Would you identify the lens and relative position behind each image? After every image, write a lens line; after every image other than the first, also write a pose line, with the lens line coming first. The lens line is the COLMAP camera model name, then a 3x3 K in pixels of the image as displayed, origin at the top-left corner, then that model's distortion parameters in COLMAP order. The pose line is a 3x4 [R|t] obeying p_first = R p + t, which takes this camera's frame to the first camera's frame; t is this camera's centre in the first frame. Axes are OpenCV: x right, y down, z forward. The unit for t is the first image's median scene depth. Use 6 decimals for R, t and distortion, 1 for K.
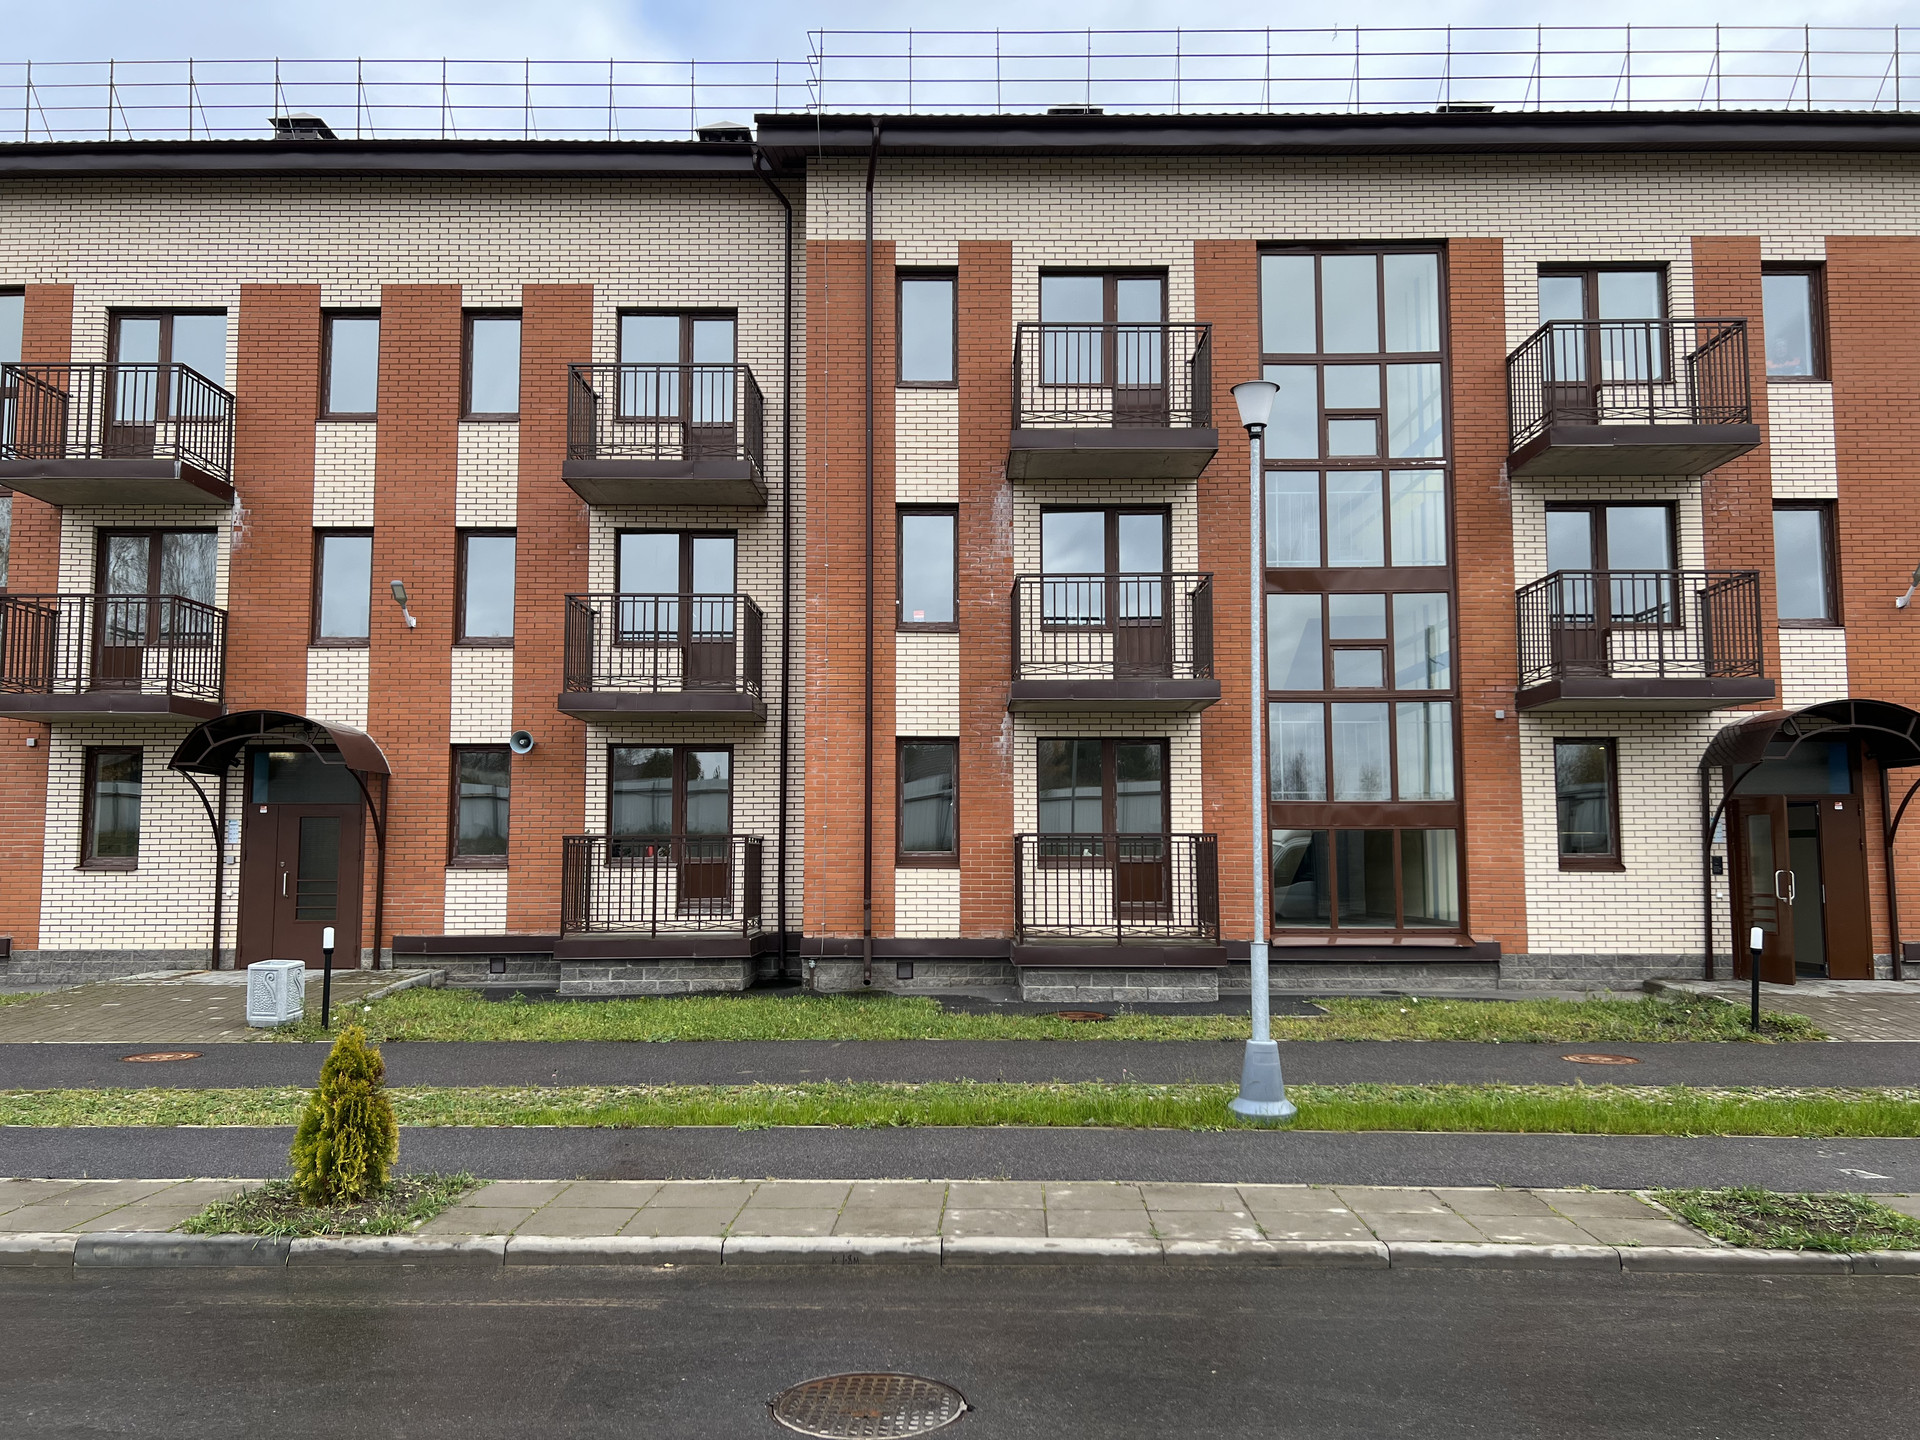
lens RADIAL K [[1427.5, 0, 960.0], [0, 1427.5, 720.0], [0, 0, 1]] dist [0.051411, -0.049292]
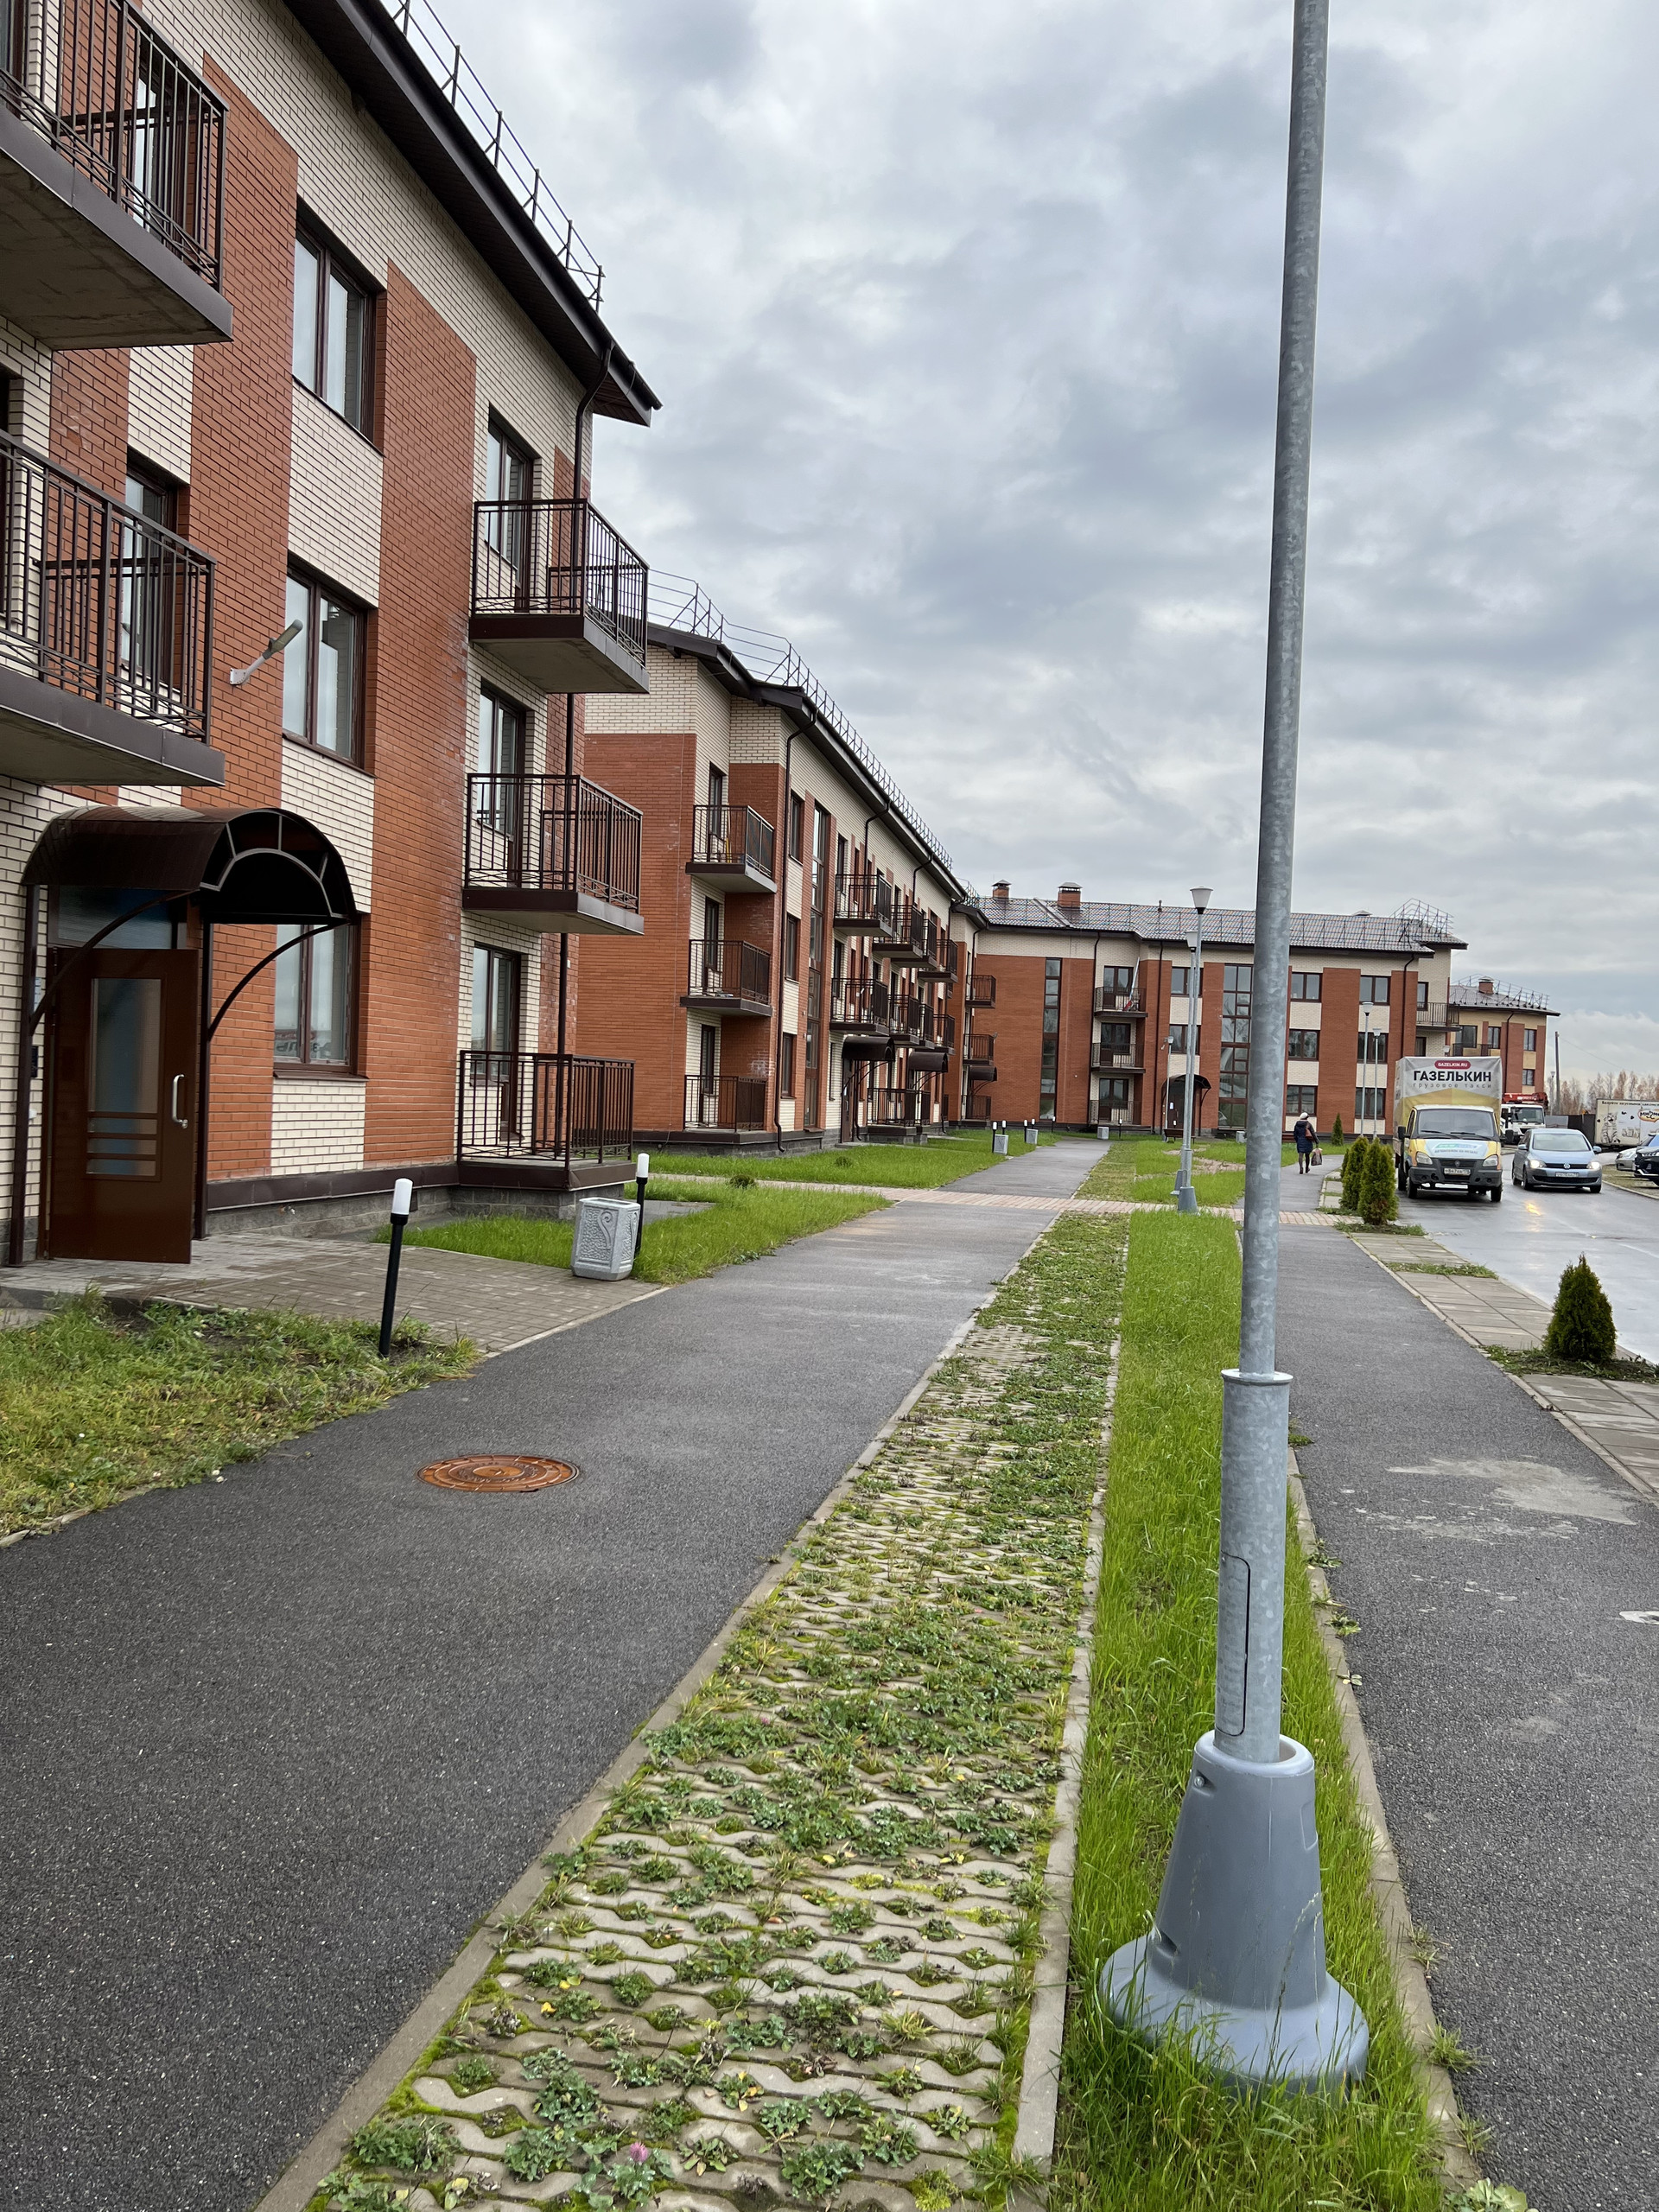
lens RADIAL K [[1644.6, 0, 835.1], [0, 1644.6, 1117.5], [0, 0, 1]] dist [0.051411, -0.049292]
pose [[0.173989, -0.009824, 0.984699, -0.059054], [-0.128892, 0.991121, 0.032662, 0.060644], [-0.976276, -0.132603, 0.171177, 0.577809]]
